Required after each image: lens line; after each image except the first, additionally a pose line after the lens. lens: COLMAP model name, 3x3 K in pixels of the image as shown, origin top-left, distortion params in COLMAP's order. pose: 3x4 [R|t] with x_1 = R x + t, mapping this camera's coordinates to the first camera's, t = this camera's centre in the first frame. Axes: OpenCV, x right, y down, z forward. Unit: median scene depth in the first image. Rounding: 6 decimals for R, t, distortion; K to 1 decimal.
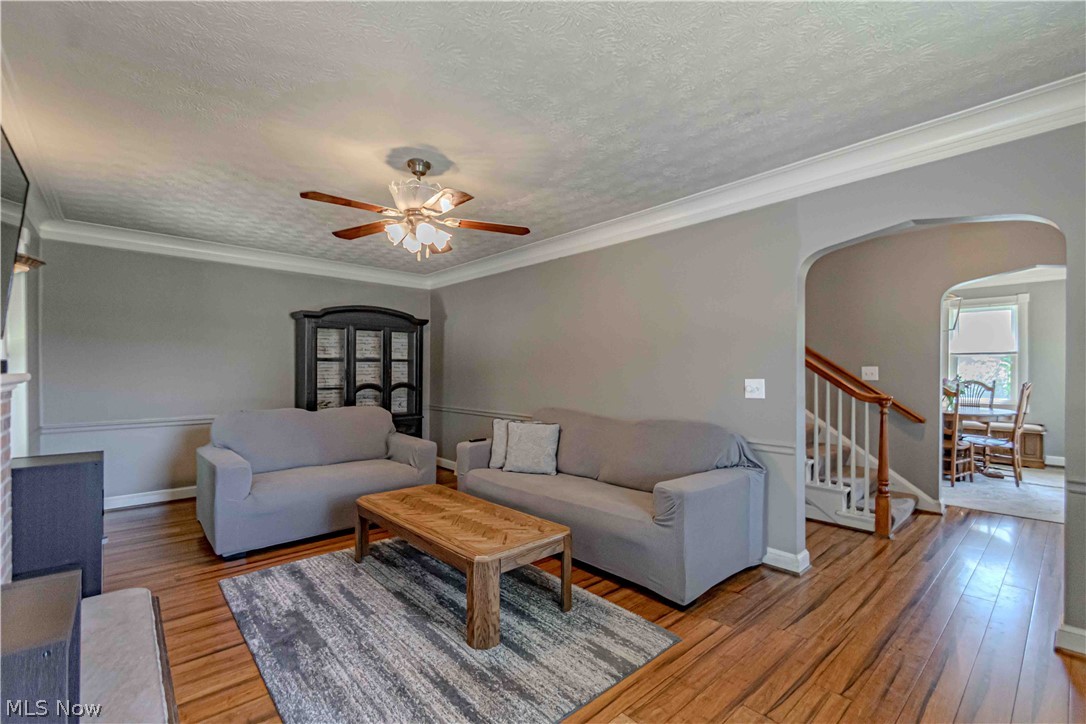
lens RADIAL K [[482.0, 0, 543.7], [0, 482.0, 372.6], [0, 0, 1]] dist [0.001755, -0.000699]
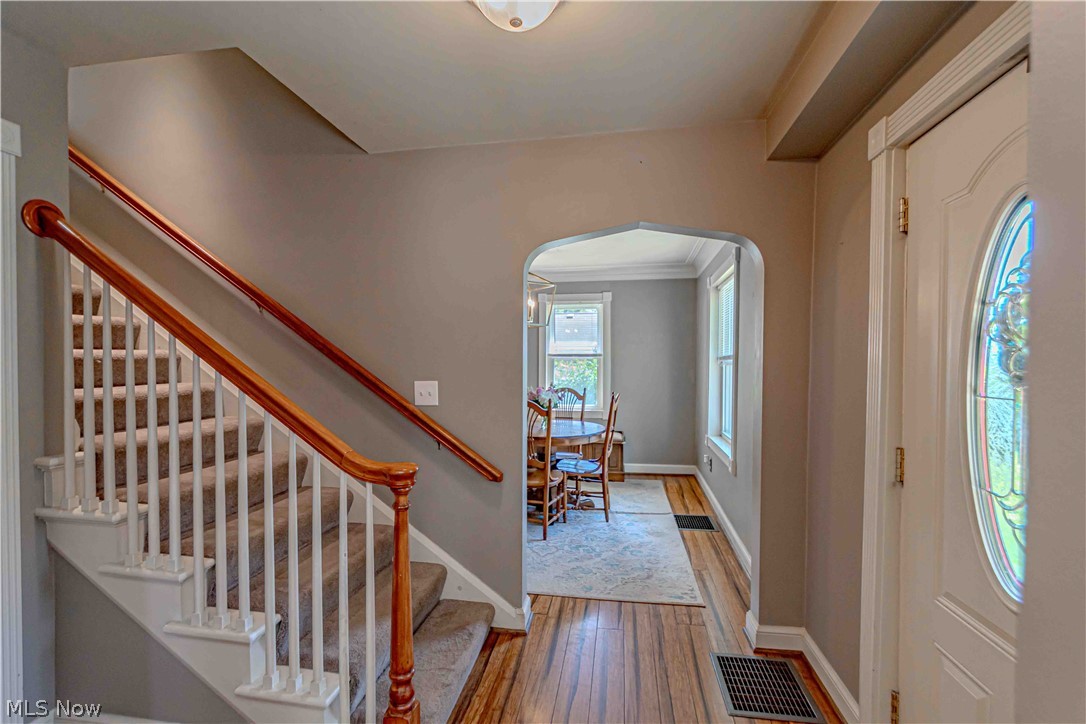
lens RADIAL K [[482.0, 0, 543.7], [0, 482.0, 372.6], [0, 0, 1]] dist [0.001755, -0.000699]
pose [[0.779940, -0.010638, 0.625764, 0.389296], [0.000663, 0.999869, 0.016171, -0.027902], [-0.625854, -0.012198, 0.779845, 0.432106]]
